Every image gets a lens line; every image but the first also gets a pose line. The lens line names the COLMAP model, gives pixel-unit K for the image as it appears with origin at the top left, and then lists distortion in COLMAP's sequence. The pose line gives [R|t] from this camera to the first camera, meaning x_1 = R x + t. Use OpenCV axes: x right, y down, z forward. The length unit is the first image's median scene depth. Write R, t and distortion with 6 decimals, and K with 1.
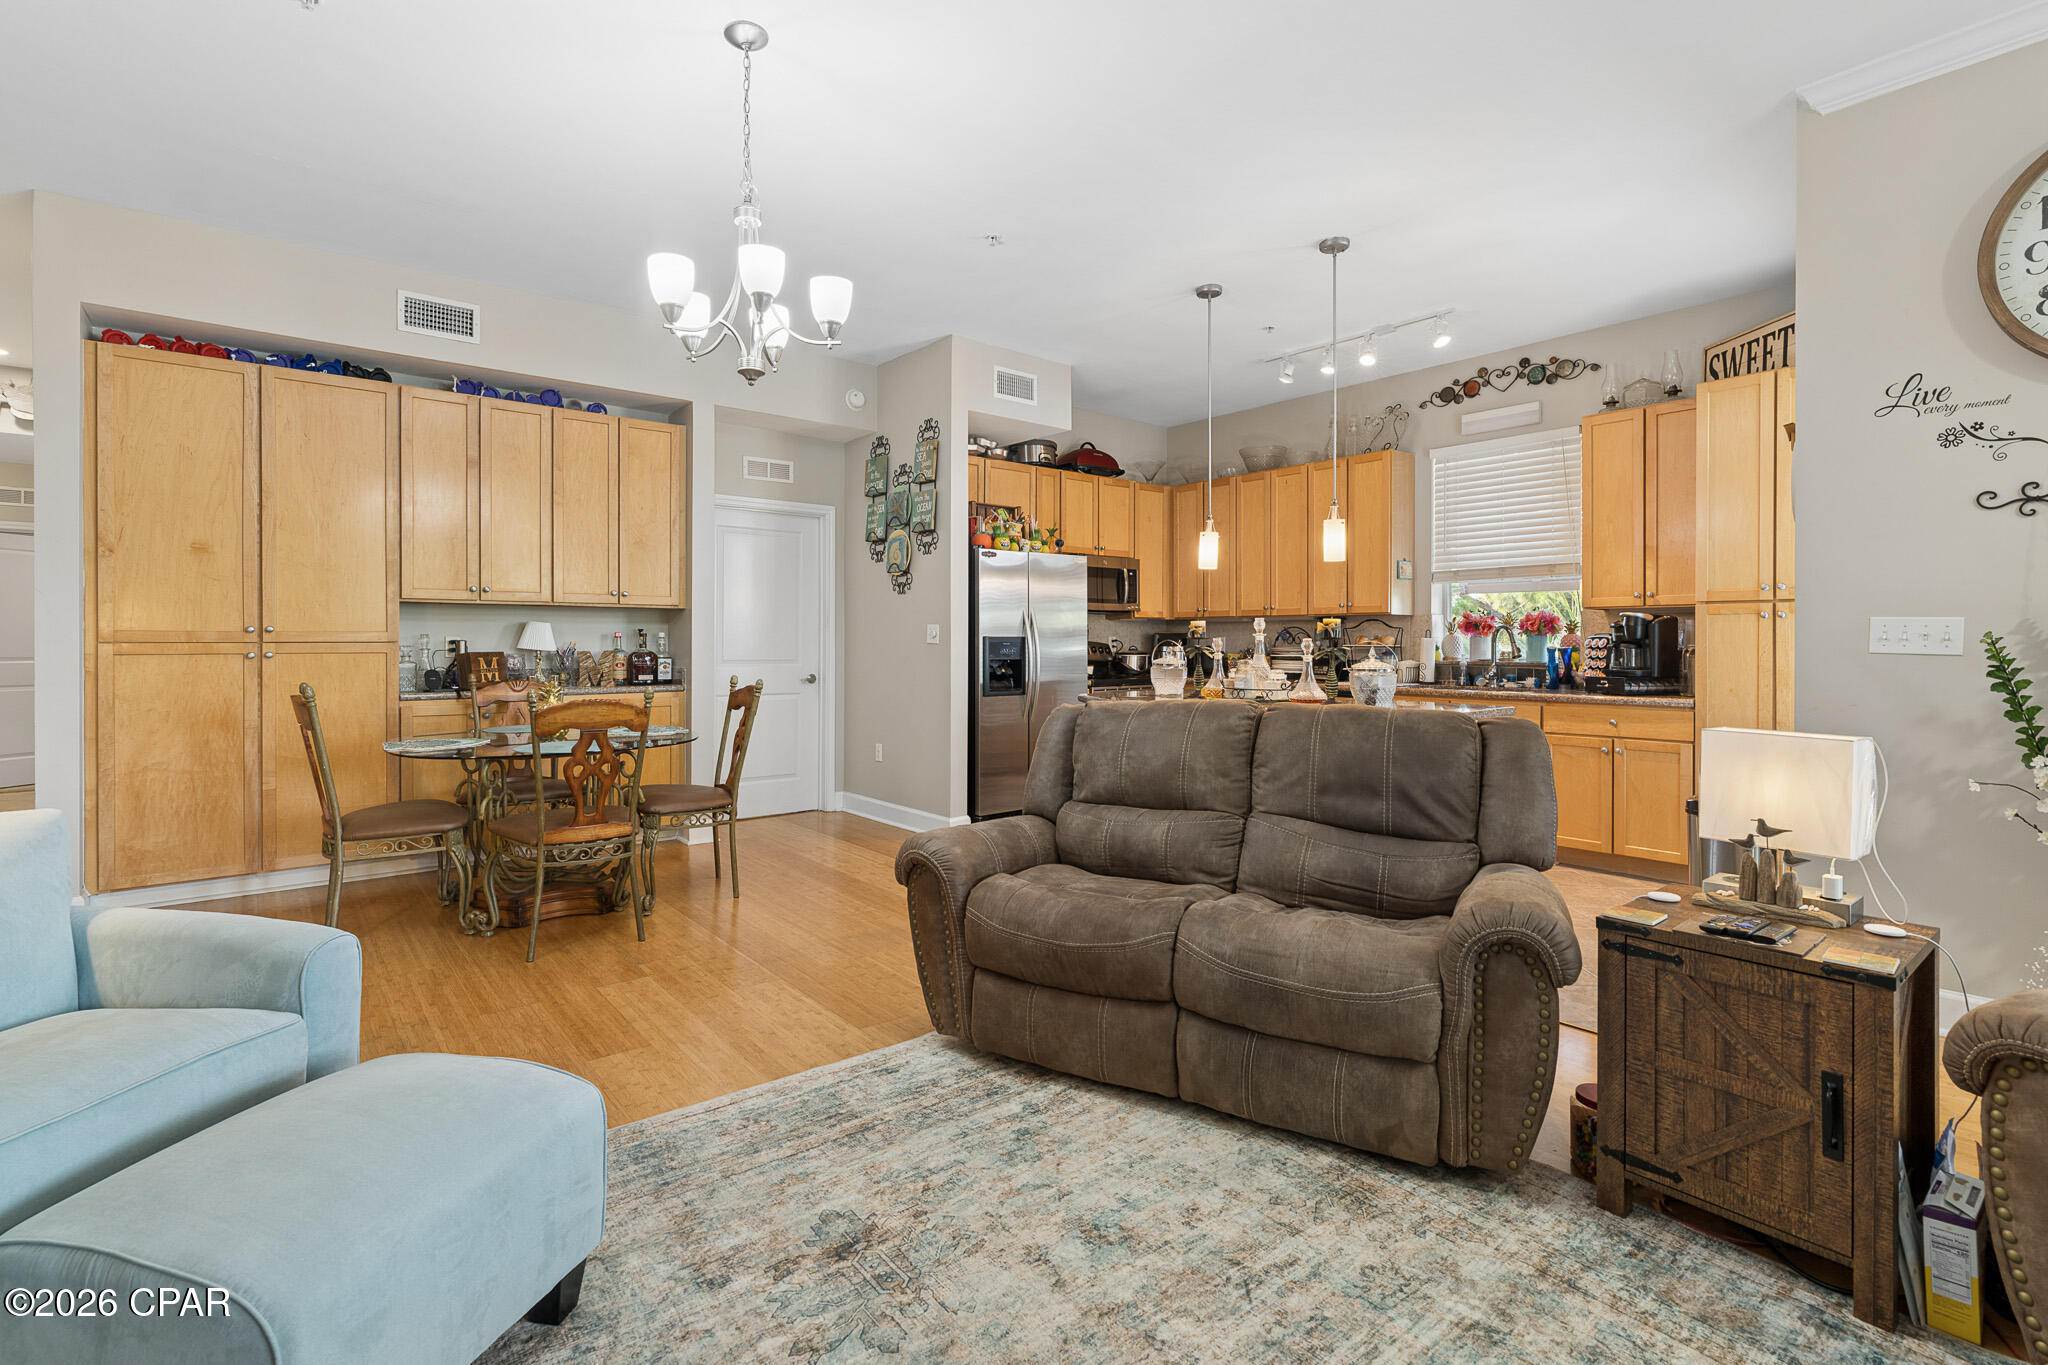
lens RADIAL K [[929.6, 0, 1007.3], [0, 929.6, 650.0], [0, 0, 1]] dist [-0.006956, 0.002861]
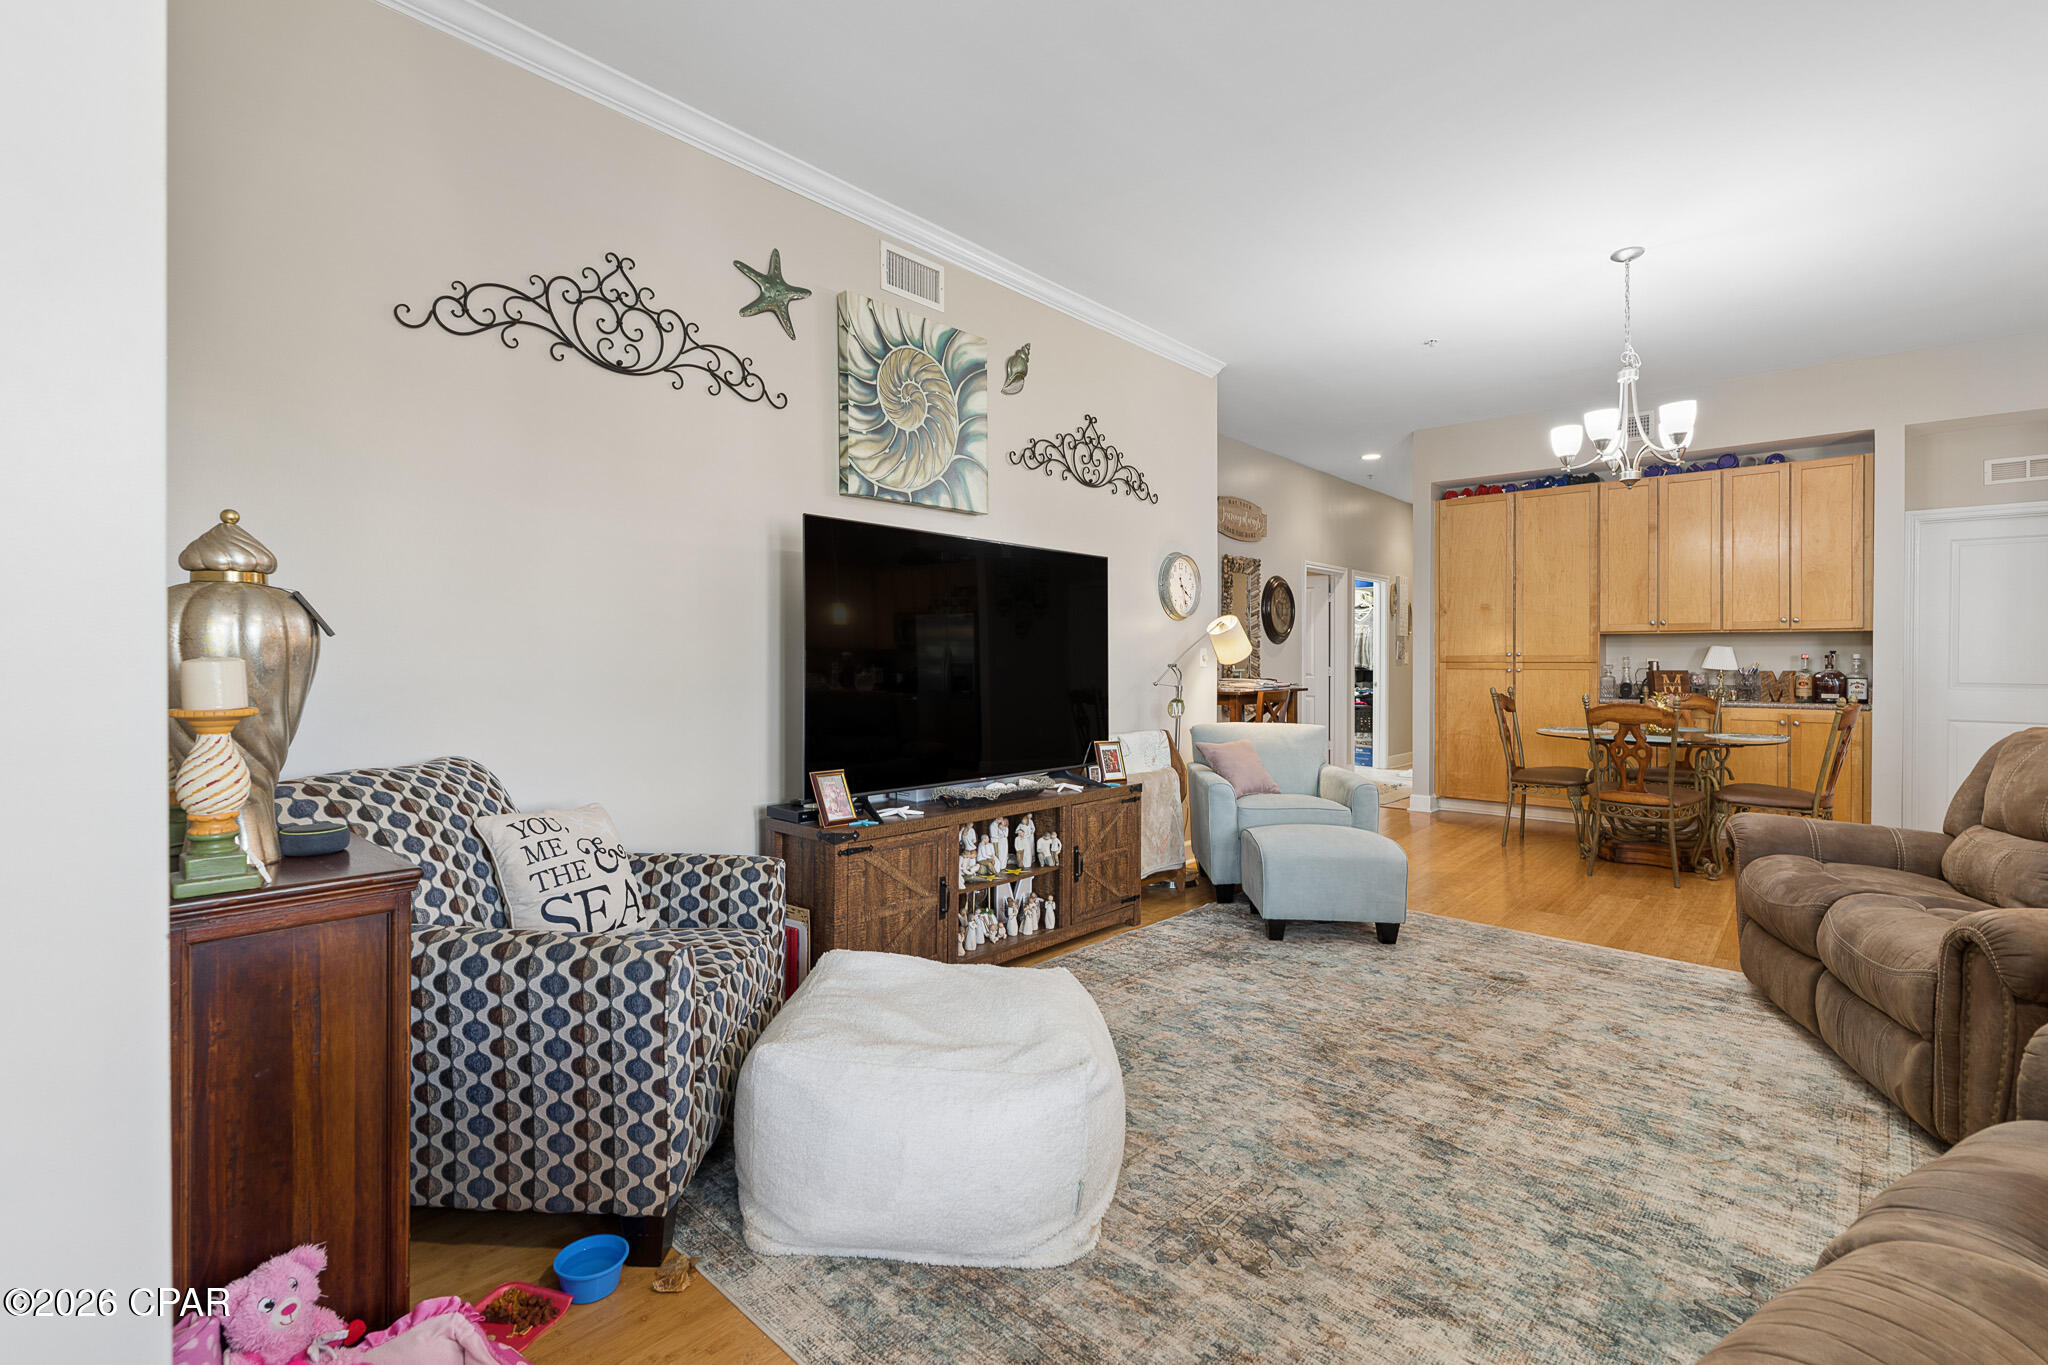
lens RADIAL K [[929.6, 0, 1011.5], [0, 929.6, 661.1], [0, 0, 1]] dist [-0.006956, 0.002861]
pose [[0.157617, 0.001034, -0.987500, 0.535026], [-0.011597, 0.999932, -0.000804, 0.000902], [0.987432, 0.011579, 0.157619, -0.105952]]
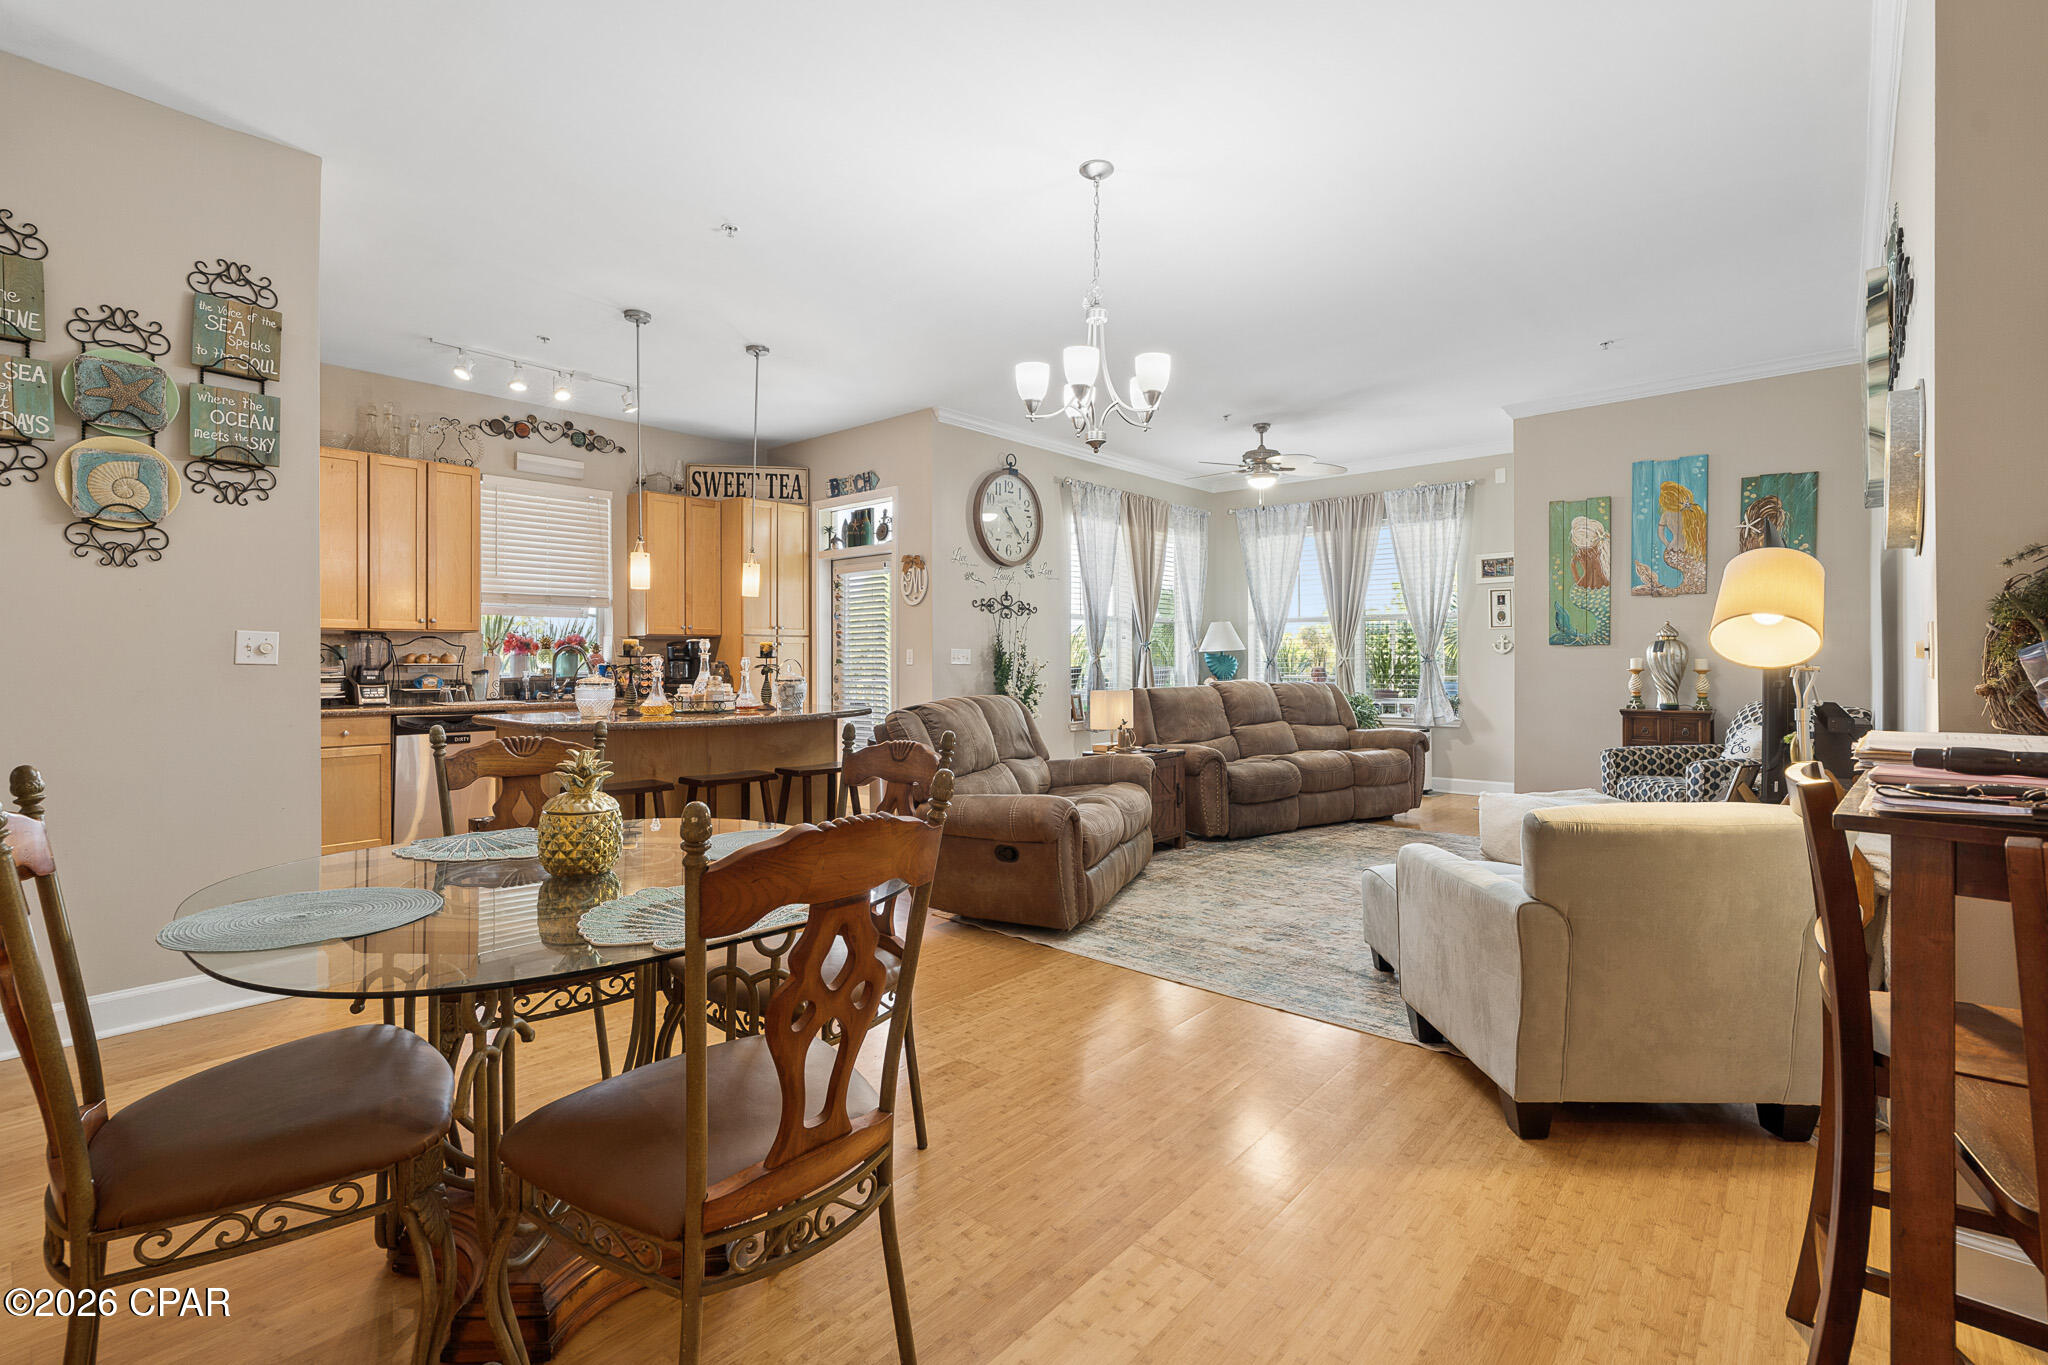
lens RADIAL K [[929.6, 0, 1022.6], [0, 929.6, 660.3], [0, 0, 1]] dist [-0.006956, 0.002861]
pose [[-0.169356, -0.002213, 0.985552, -0.772093], [0.009753, 0.999945, 0.003921, -0.007973], [-0.985507, 0.010276, -0.169325, 0.681563]]
